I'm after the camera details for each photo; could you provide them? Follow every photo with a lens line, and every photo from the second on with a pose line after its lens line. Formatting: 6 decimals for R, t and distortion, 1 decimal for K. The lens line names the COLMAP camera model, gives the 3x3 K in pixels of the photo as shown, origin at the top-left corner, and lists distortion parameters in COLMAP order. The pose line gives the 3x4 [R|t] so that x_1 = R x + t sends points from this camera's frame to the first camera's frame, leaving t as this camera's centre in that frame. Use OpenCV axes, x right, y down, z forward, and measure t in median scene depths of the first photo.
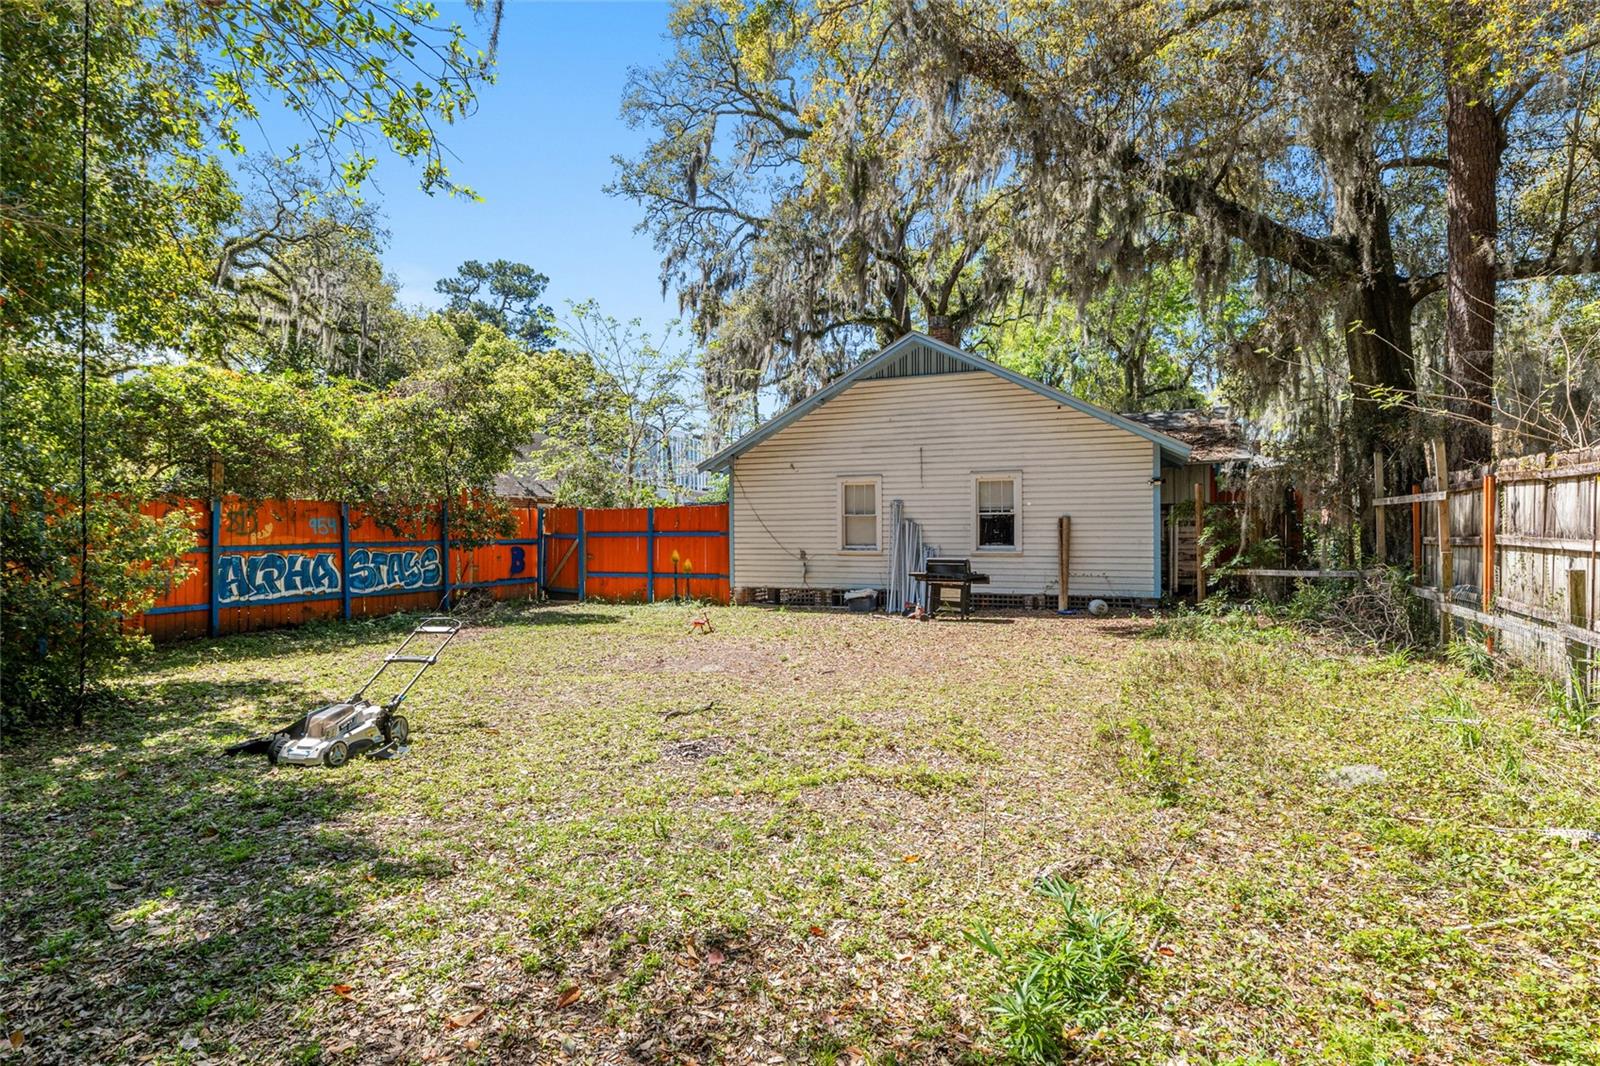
lens RADIAL K [[782.9, 0, 794.3], [0, 782.9, 538.9], [0, 0, 1]] dist [-0.002550, -0.000593]
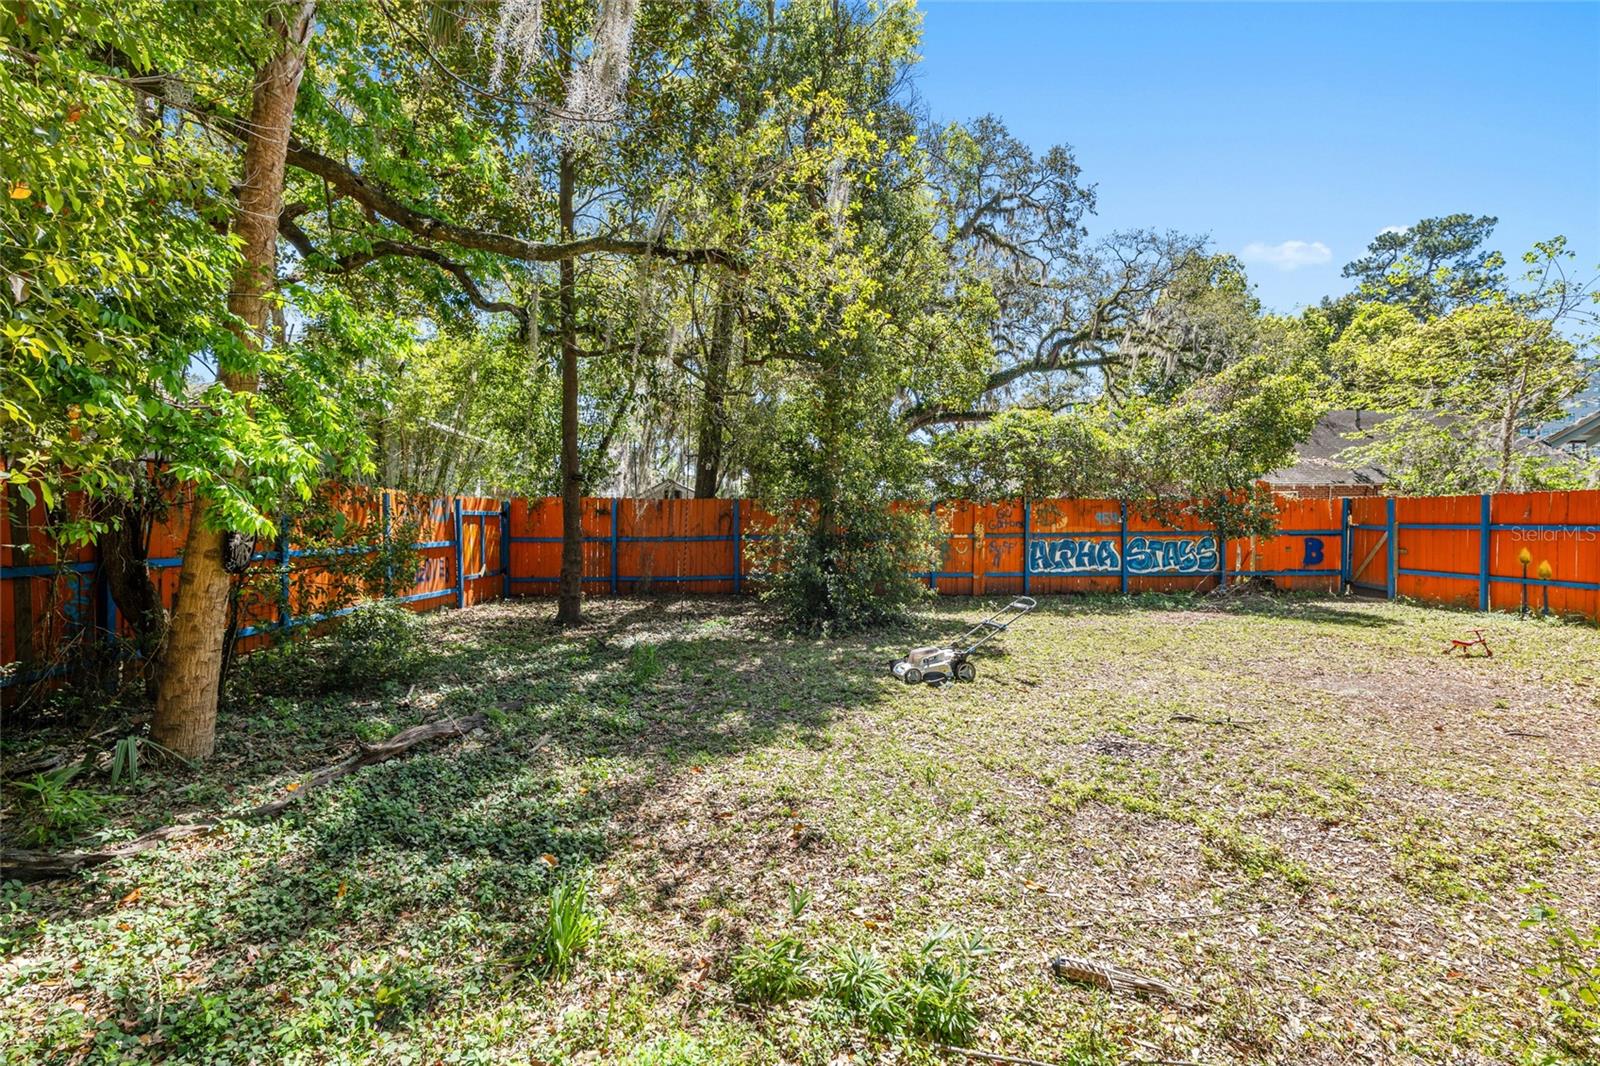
lens RADIAL K [[660.5, 0, 793.4], [0, 660.5, 520.6], [0, 0, 1]] dist [-0.004860, -0.000305]
pose [[0.402802, 0.003522, -0.915281, 0.172307], [-0.004778, 0.999987, 0.001746, -0.011683], [0.915275, 0.003670, 0.402813, 0.084217]]
